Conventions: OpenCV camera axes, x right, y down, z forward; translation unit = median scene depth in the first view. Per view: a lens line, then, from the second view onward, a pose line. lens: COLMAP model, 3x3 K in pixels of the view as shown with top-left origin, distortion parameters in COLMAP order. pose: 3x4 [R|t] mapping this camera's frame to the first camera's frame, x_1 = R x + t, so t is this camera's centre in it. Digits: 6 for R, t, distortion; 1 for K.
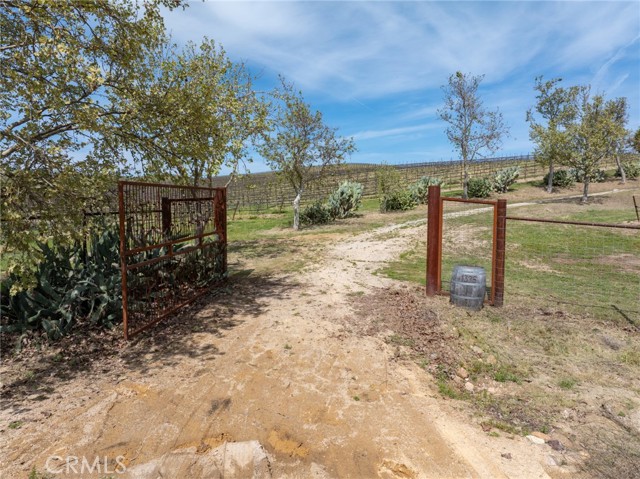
lens RADIAL K [[448.1, 0, 320.0], [0, 448.1, 239.5], [0, 0, 1]] dist [-0.038976, 0.007761]
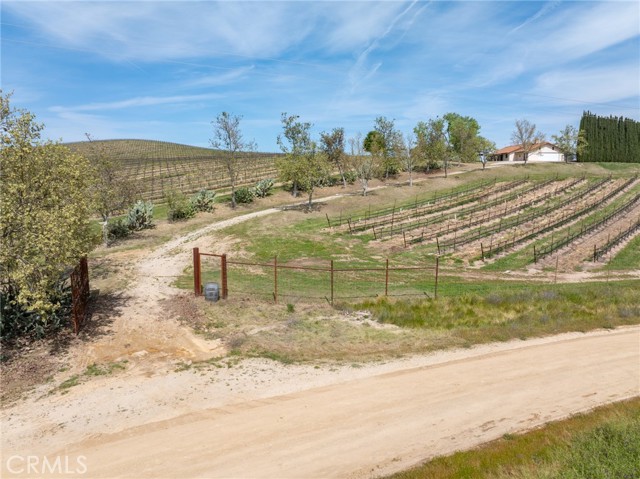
lens RADIAL K [[503.3, 0, 320.0], [0, 503.3, 239.5], [0, 0, 1]] dist [0.220712, -0.458833]
pose [[0.910129, -0.064626, 0.409255, -0.120943], [0.028329, 0.995155, 0.094147, -0.208572], [-0.413356, -0.074092, 0.907550, -0.853009]]
